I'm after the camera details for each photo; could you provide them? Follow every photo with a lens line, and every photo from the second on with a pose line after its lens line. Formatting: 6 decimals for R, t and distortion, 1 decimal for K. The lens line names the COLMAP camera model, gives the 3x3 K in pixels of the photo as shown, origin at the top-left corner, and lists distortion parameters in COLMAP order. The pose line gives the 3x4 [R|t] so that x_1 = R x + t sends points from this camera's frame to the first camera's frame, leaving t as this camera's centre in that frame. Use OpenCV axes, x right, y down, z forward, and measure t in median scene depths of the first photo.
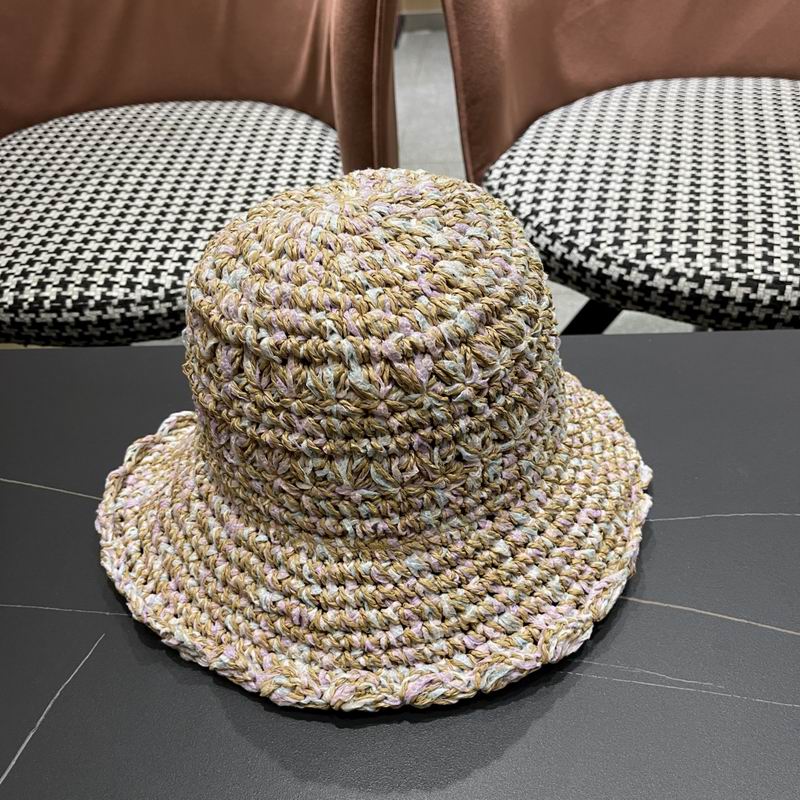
lens RADIAL K [[837.7, 0, 398.2], [0, 837.7, 405.6], [0, 0, 1]] dist [0.015466, 0.000000]
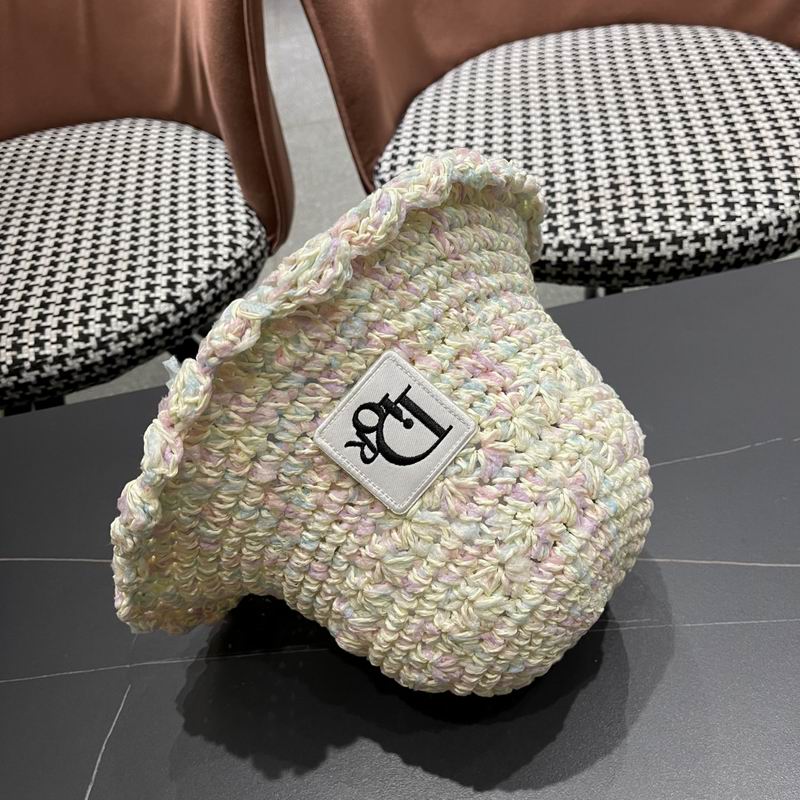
lens RADIAL K [[837.7, 0, 407.3], [0, 837.7, 406.0], [0, 0, 1]] dist [0.015466, 0.000000]
pose [[0.977617, -0.187728, 0.094988, -0.015028], [0.179142, 0.979503, 0.092100, -0.082960], [-0.110331, -0.073022, 0.991209, -0.080841]]
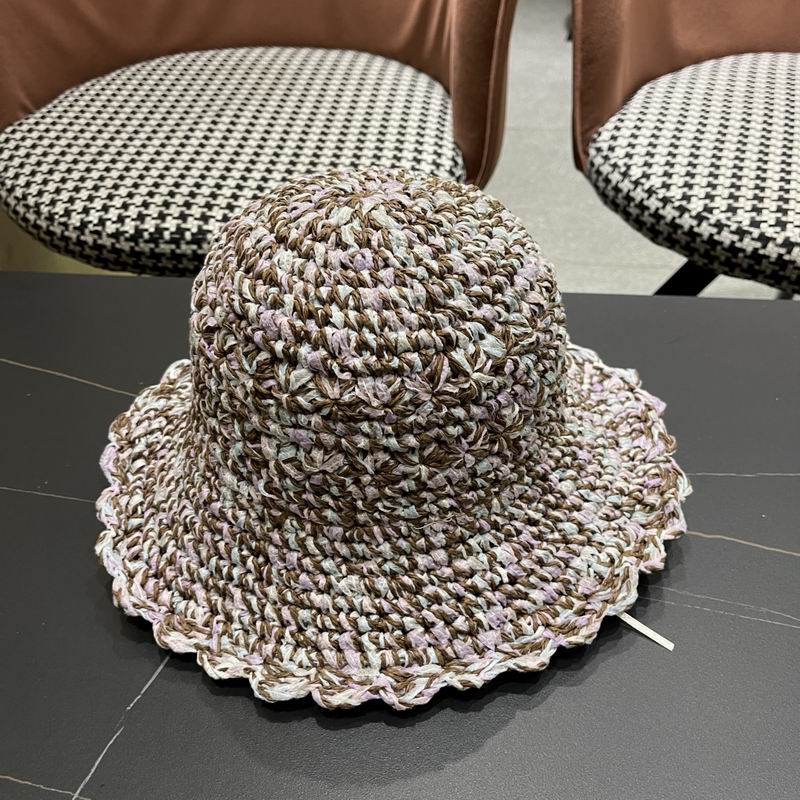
lens RADIAL K [[837.7, 0, 406.6], [0, 837.7, 408.1], [0, 0, 1]] dist [0.015466, 0.000000]
pose [[0.997423, 0.068341, -0.021844, -0.087326], [-0.067490, 0.997011, 0.037603, 0.031569], [0.024349, -0.036032, 0.999054, -0.027606]]
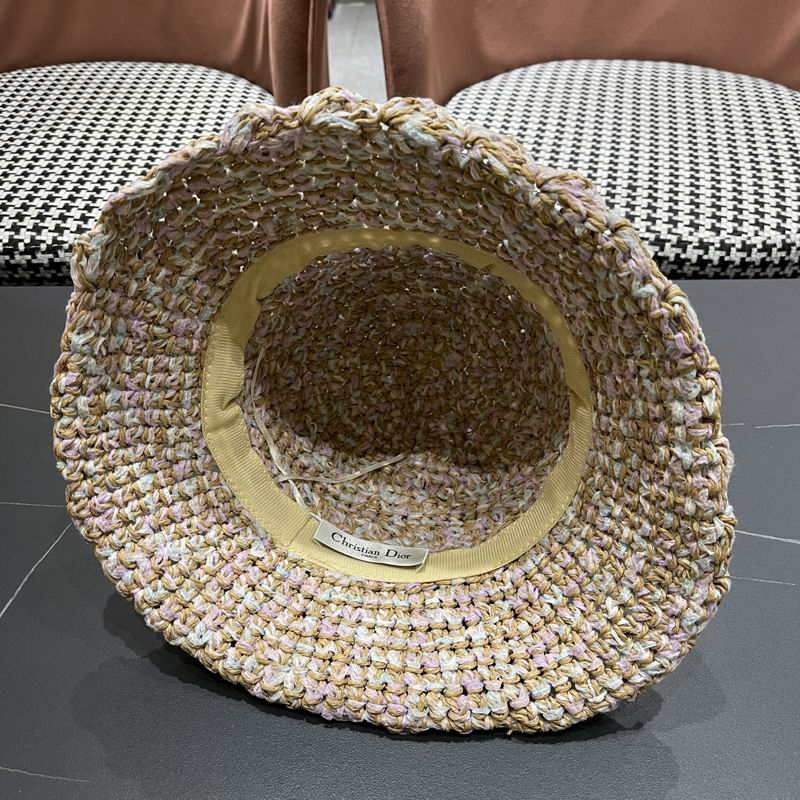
lens RADIAL K [[837.7, 0, 403.0], [0, 837.7, 404.7], [0, 0, 1]] dist [0.015466, 0.000000]
pose [[0.996318, 0.006296, 0.085502, 0.002673], [-0.008554, 0.999623, 0.026071, 0.047524], [-0.085306, -0.026706, 0.995997, -0.114774]]
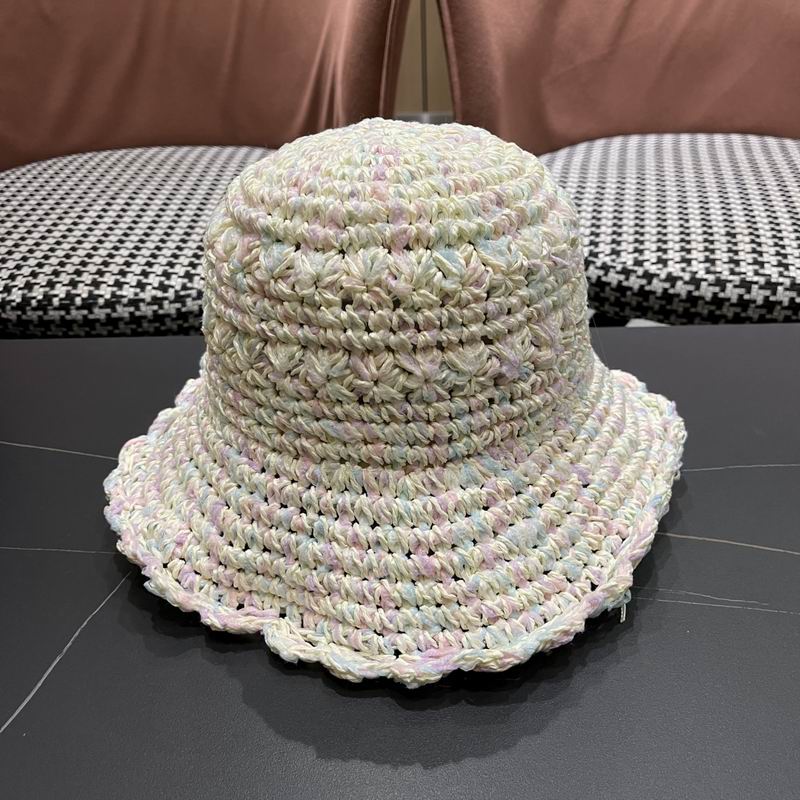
lens RADIAL K [[837.7, 0, 396.8], [0, 837.7, 403.0], [0, 0, 1]] dist [0.015466, 0.000000]
pose [[0.998613, 0.012027, 0.051250, -0.060734], [-0.005004, 0.990831, -0.135017, 0.131397], [-0.052404, 0.134573, 0.989517, 0.001745]]
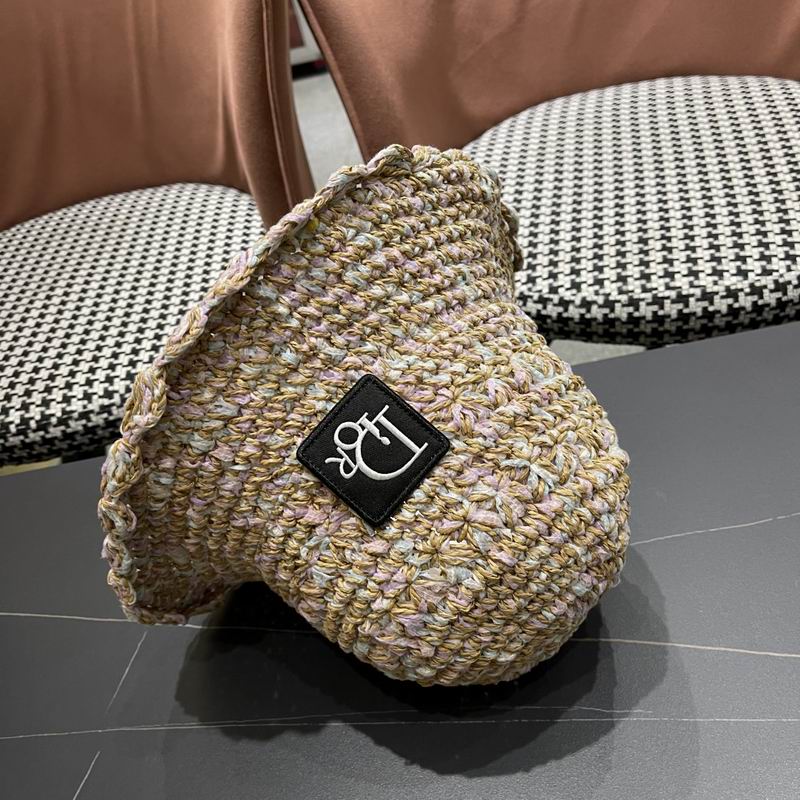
lens RADIAL K [[837.7, 0, 398.1], [0, 837.7, 402.1], [0, 0, 1]] dist [0.015466, 0.000000]
pose [[0.984972, -0.172404, -0.010348, 0.078237], [0.172431, 0.985020, 0.001789, -0.070812], [0.009885, -0.003546, 0.999945, -0.058554]]
